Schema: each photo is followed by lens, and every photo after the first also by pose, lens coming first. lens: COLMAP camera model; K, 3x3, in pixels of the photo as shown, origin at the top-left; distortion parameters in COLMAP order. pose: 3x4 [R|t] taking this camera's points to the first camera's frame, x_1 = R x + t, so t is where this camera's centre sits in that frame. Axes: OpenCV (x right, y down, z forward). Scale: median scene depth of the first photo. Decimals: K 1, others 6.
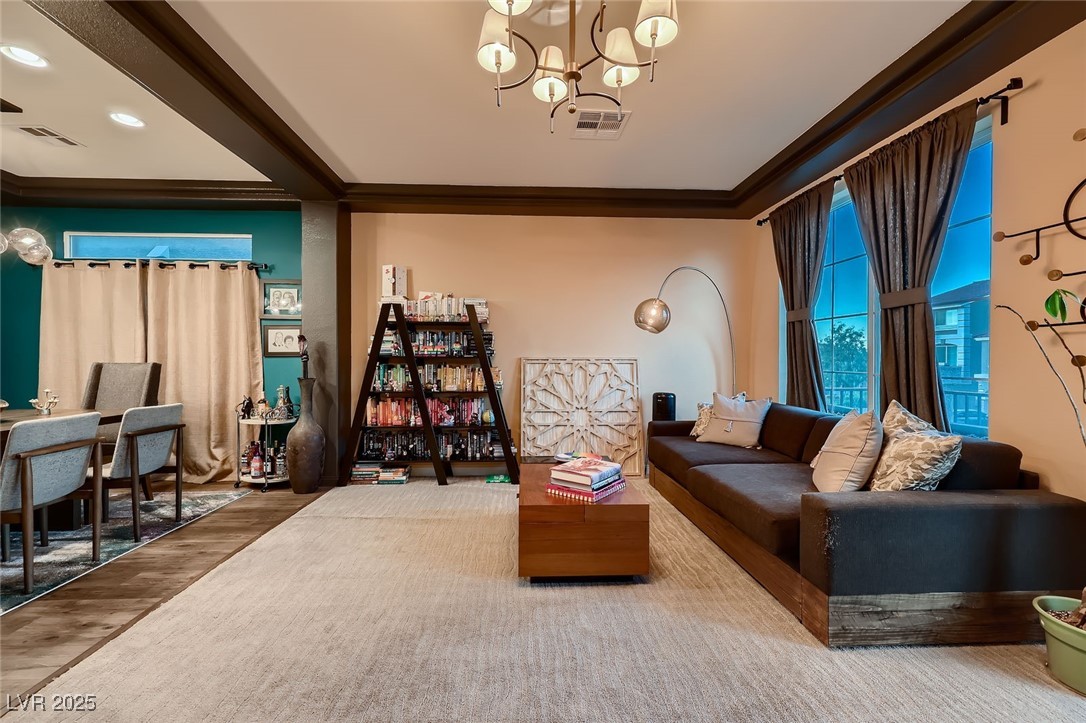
lens RADIAL K [[442.7, 0, 551.0], [0, 442.7, 359.5], [0, 0, 1]] dist [-0.002185, -0.000306]
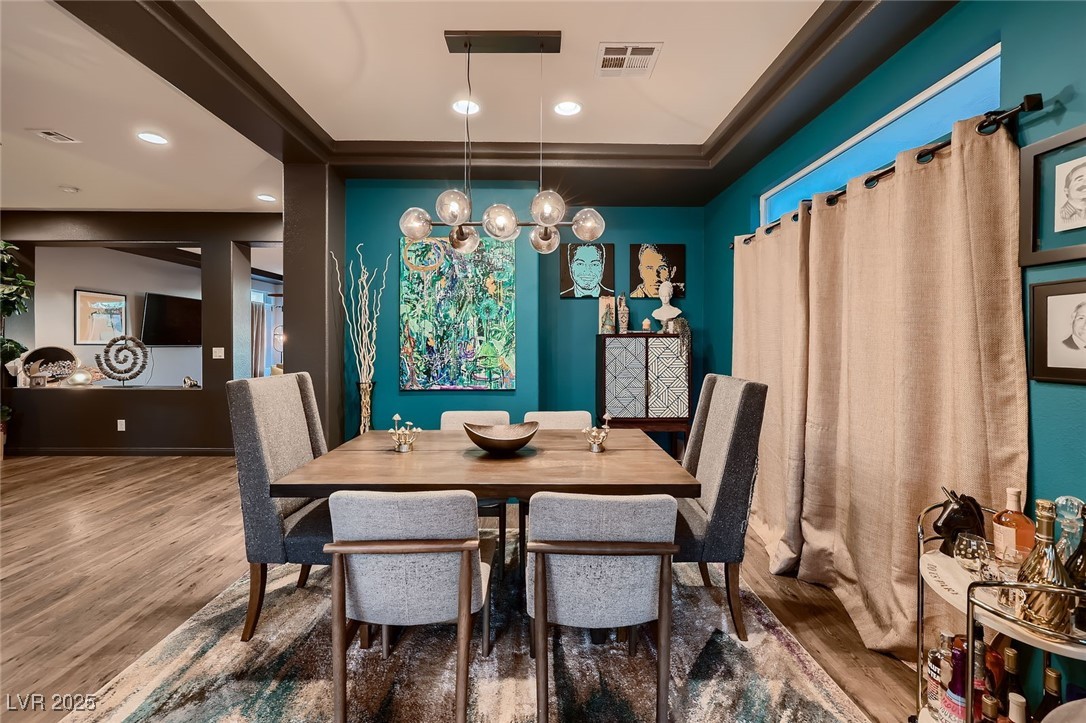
lens RADIAL K [[442.7, 0, 537.9], [0, 442.7, 343.6], [0, 0, 1]] dist [-0.002185, -0.000306]
pose [[-0.060806, 0.004185, -0.998141, -0.304196], [-0.004727, 0.999979, 0.004480, -0.033780], [0.998138, 0.004991, -0.060785, 0.663604]]
